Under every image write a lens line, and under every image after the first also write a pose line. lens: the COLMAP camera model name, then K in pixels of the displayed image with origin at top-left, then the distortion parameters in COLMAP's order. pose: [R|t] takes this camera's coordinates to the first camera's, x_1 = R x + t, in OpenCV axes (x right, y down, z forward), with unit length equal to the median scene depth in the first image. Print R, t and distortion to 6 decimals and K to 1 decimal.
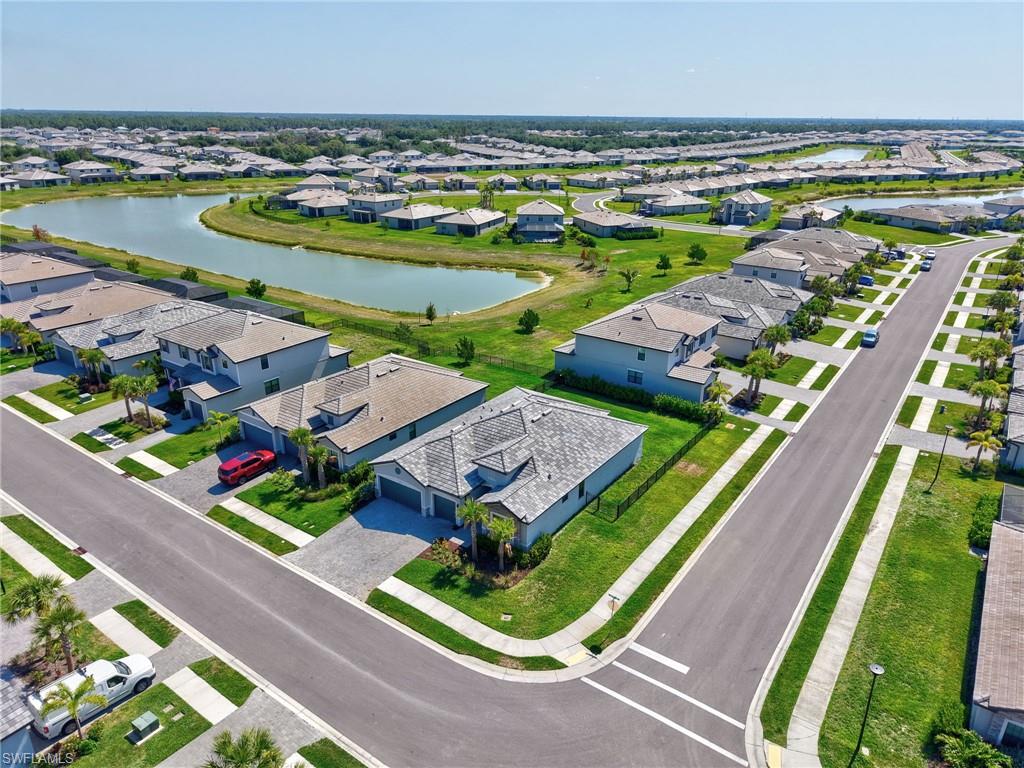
lens RADIAL K [[682.9, 0, 512.0], [0, 682.9, 384.0], [0, 0, 1]] dist [0.008491, -0.002244]
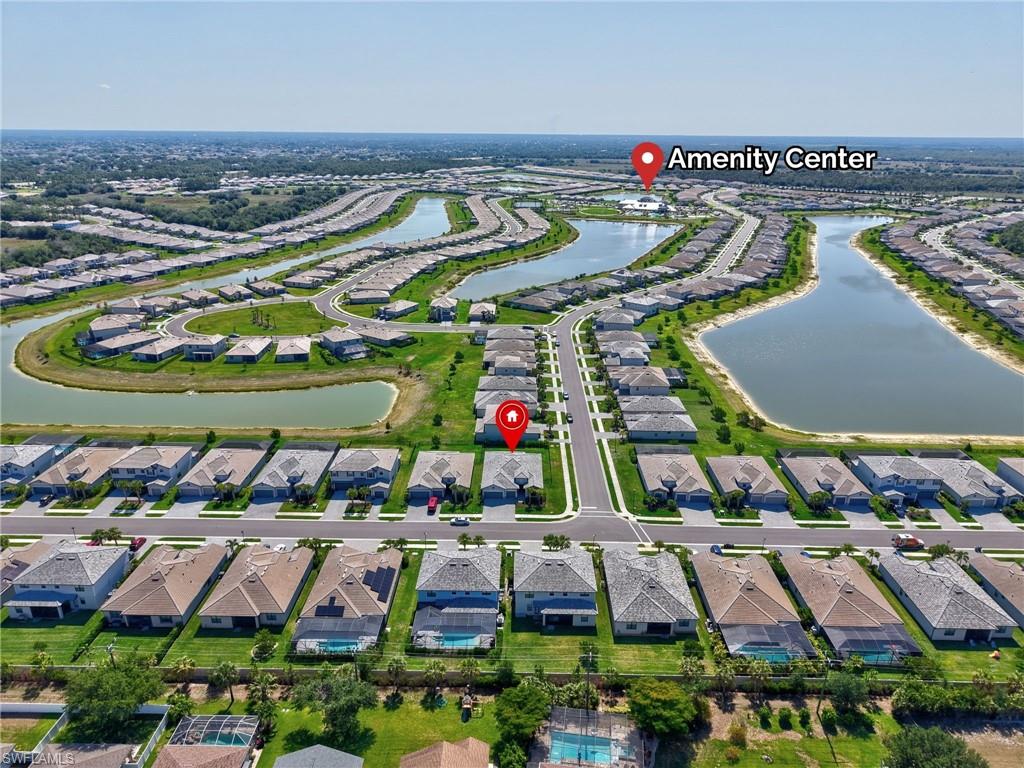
lens RADIAL K [[682.9, 0, 512.0], [0, 682.9, 384.0], [0, 0, 1]] dist [0.008491, -0.002244]
pose [[0.819902, -0.198980, 0.536813, -1.311460], [0.207150, 0.977235, 0.045839, -0.361551], [-0.533713, 0.073618, 0.842455, -1.340411]]
